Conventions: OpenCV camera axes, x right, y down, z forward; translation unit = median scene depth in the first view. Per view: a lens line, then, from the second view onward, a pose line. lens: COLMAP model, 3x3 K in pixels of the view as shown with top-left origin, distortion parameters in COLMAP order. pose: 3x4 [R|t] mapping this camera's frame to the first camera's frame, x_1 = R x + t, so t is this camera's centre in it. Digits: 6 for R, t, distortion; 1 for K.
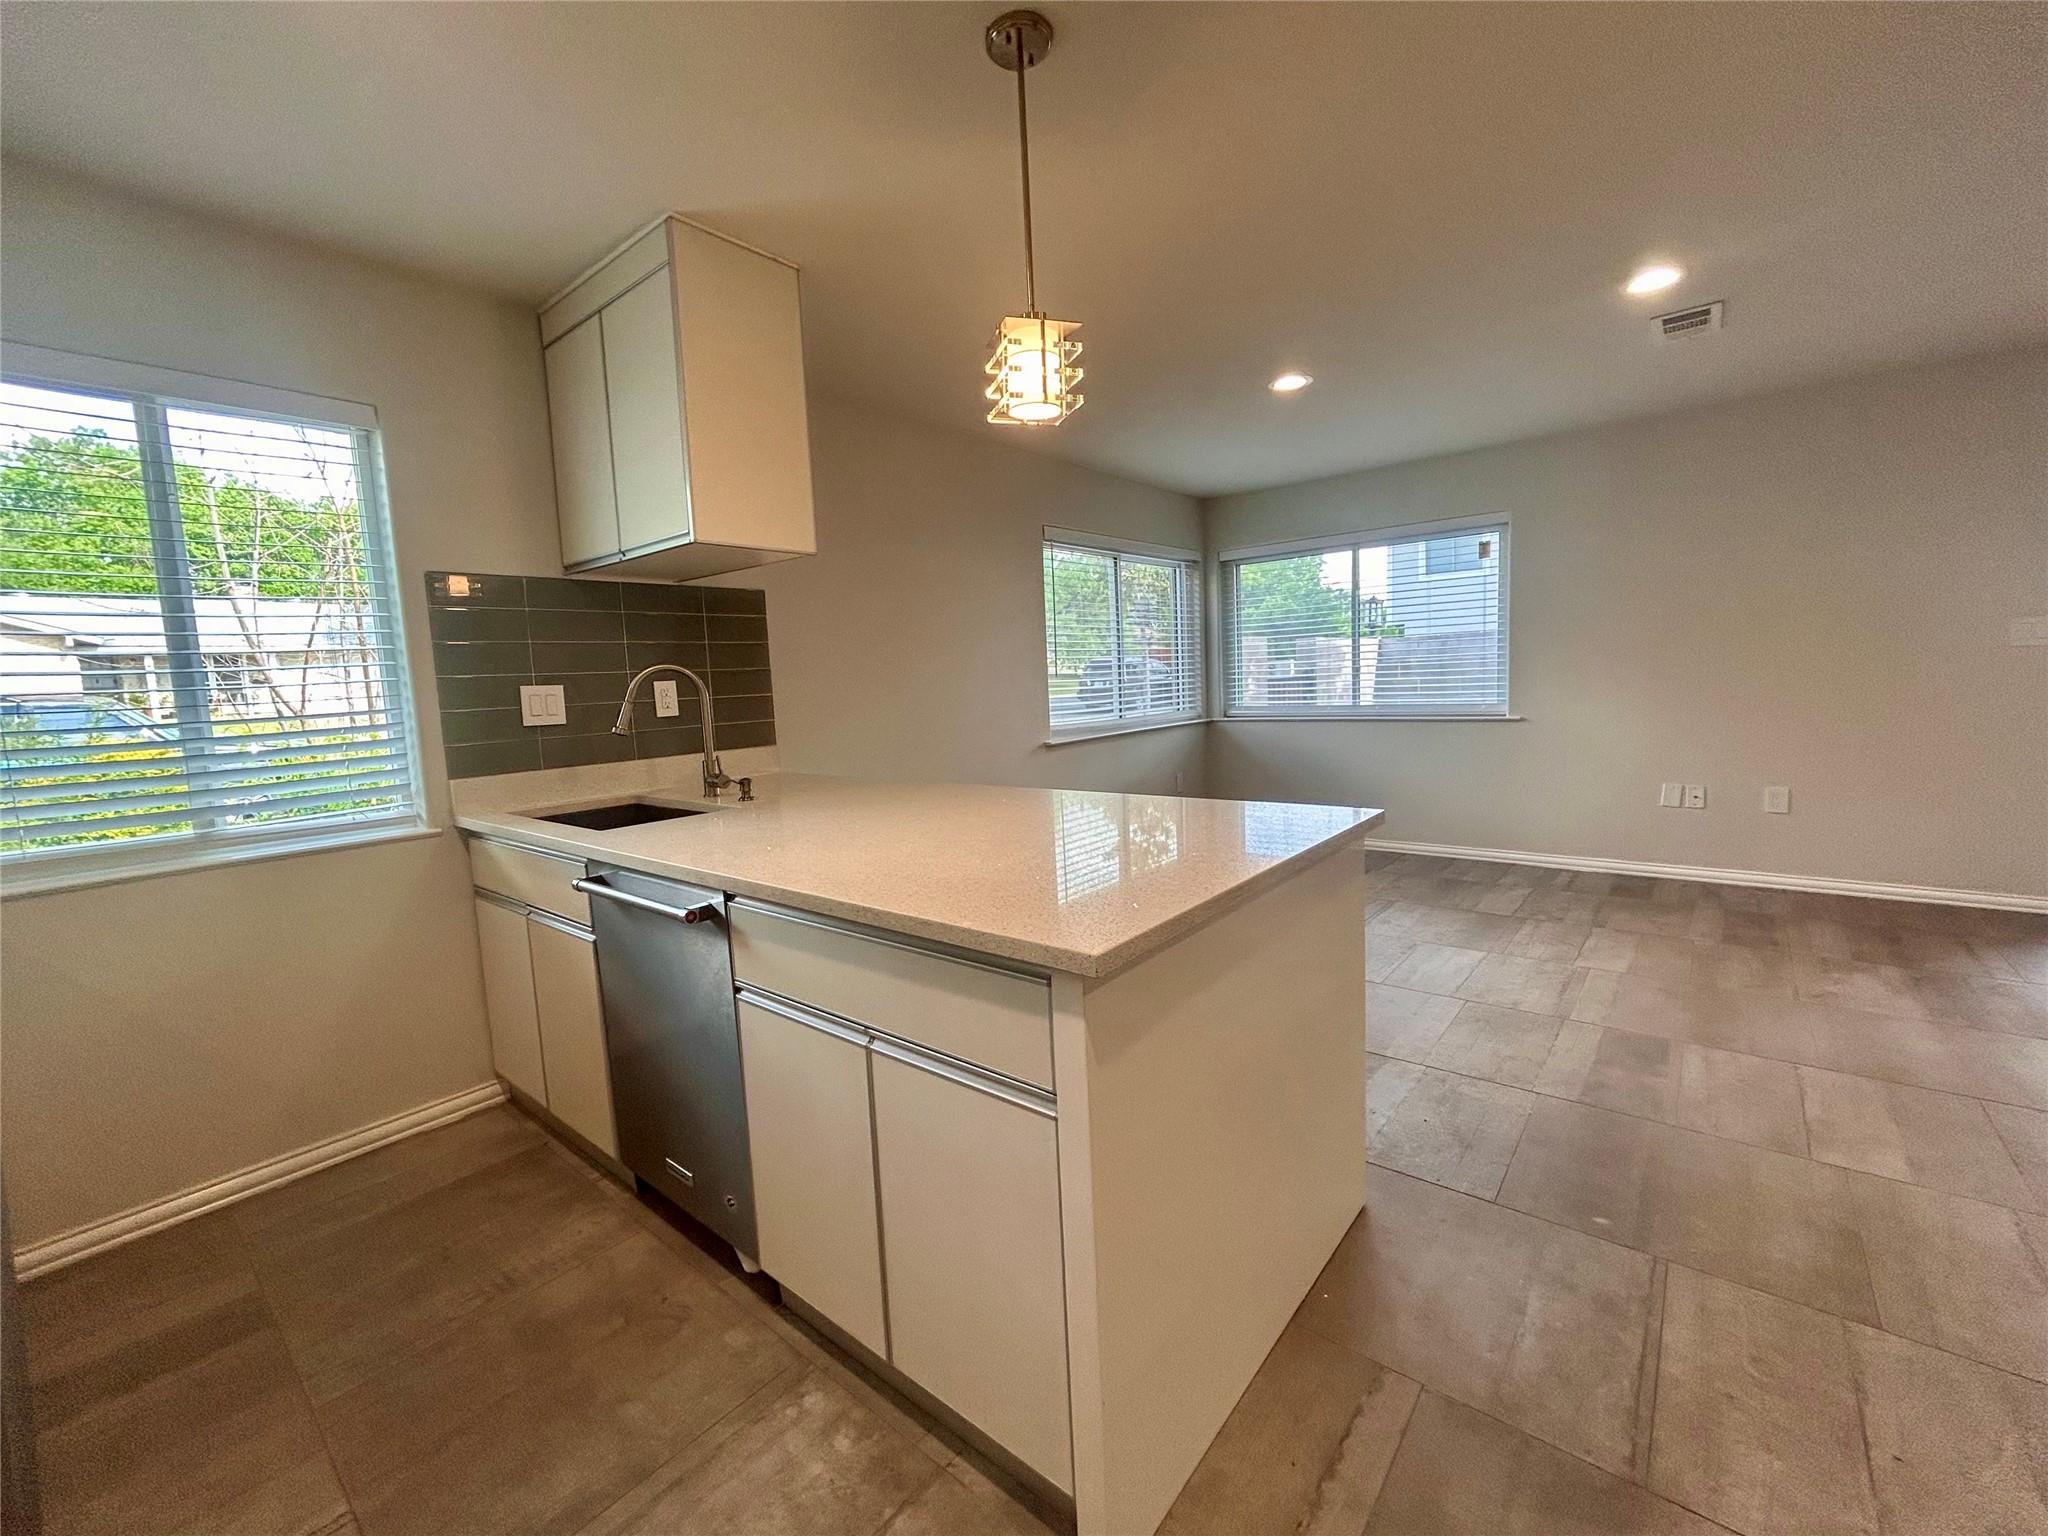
lens RADIAL K [[832.3, 0, 1011.9], [0, 832.3, 762.7], [0, 0, 1]] dist [-0.000332, -0.000022]
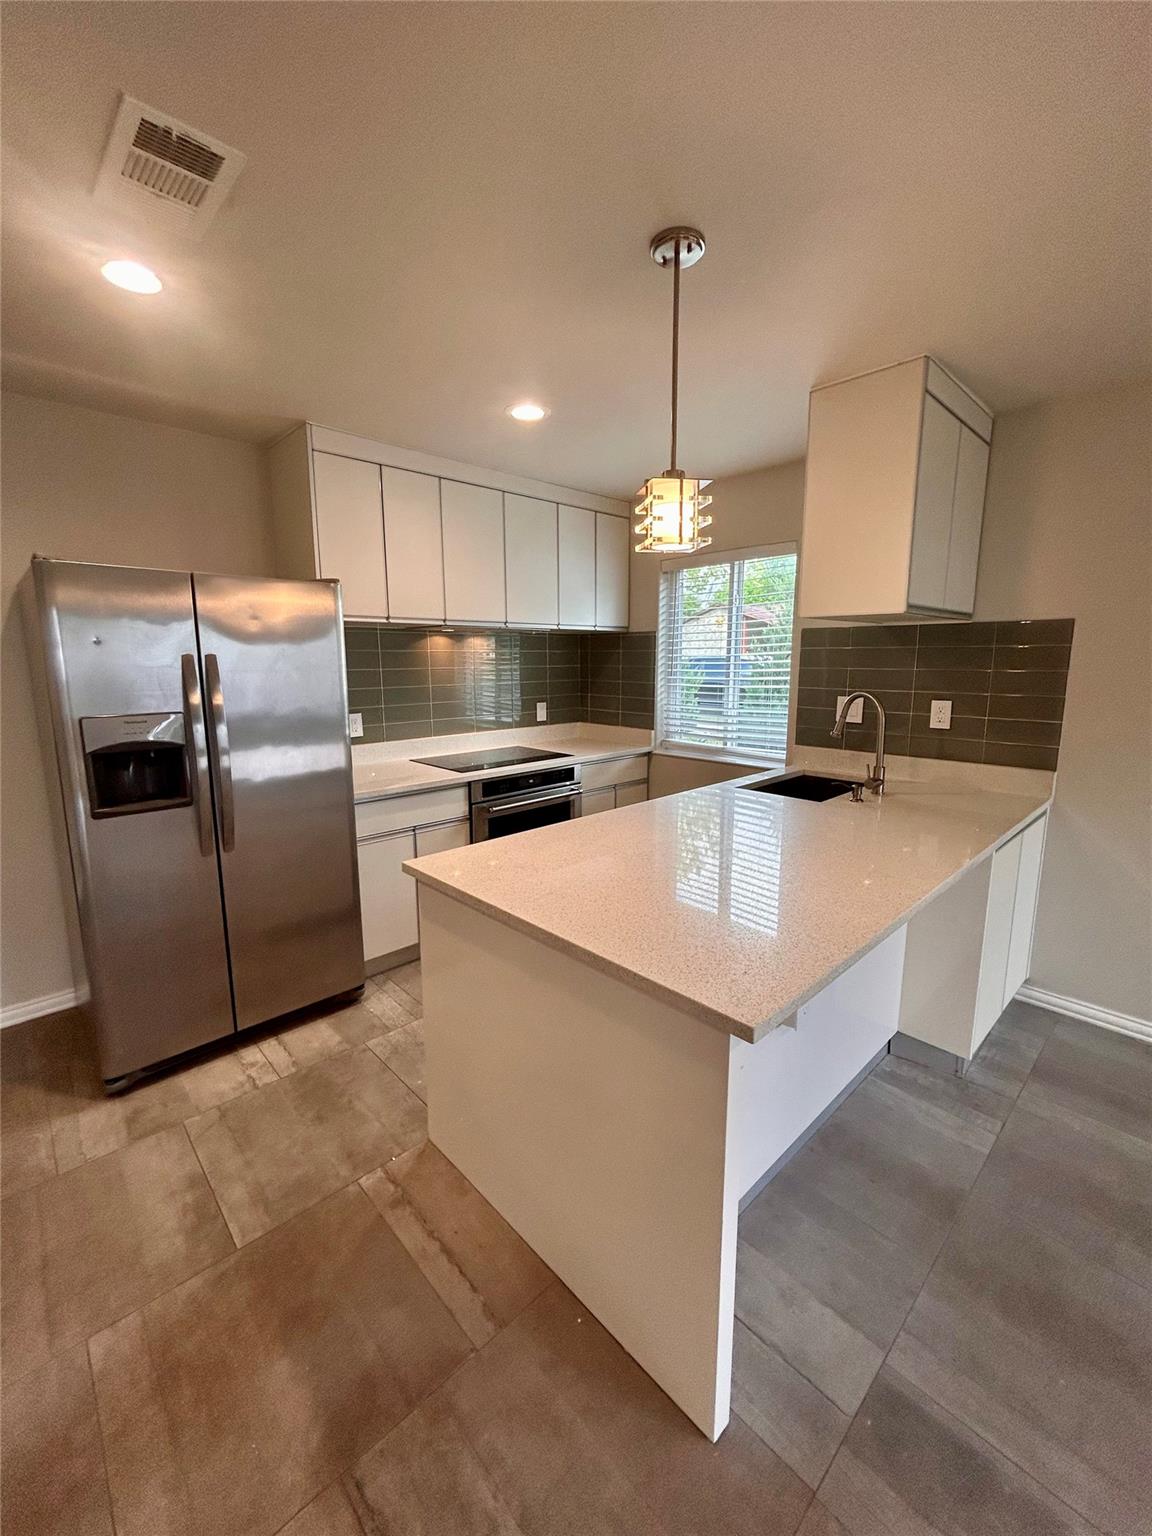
lens RADIAL K [[618.5, 0, 582.2], [0, 618.5, 764.5], [0, 0, 1]] dist [-0.001508, -0.000108]
pose [[-0.103492, 0.216002, -0.970893, 0.642384], [-0.092437, 0.969821, 0.225616, -0.185097], [0.990326, 0.113096, -0.080402, 0.606251]]
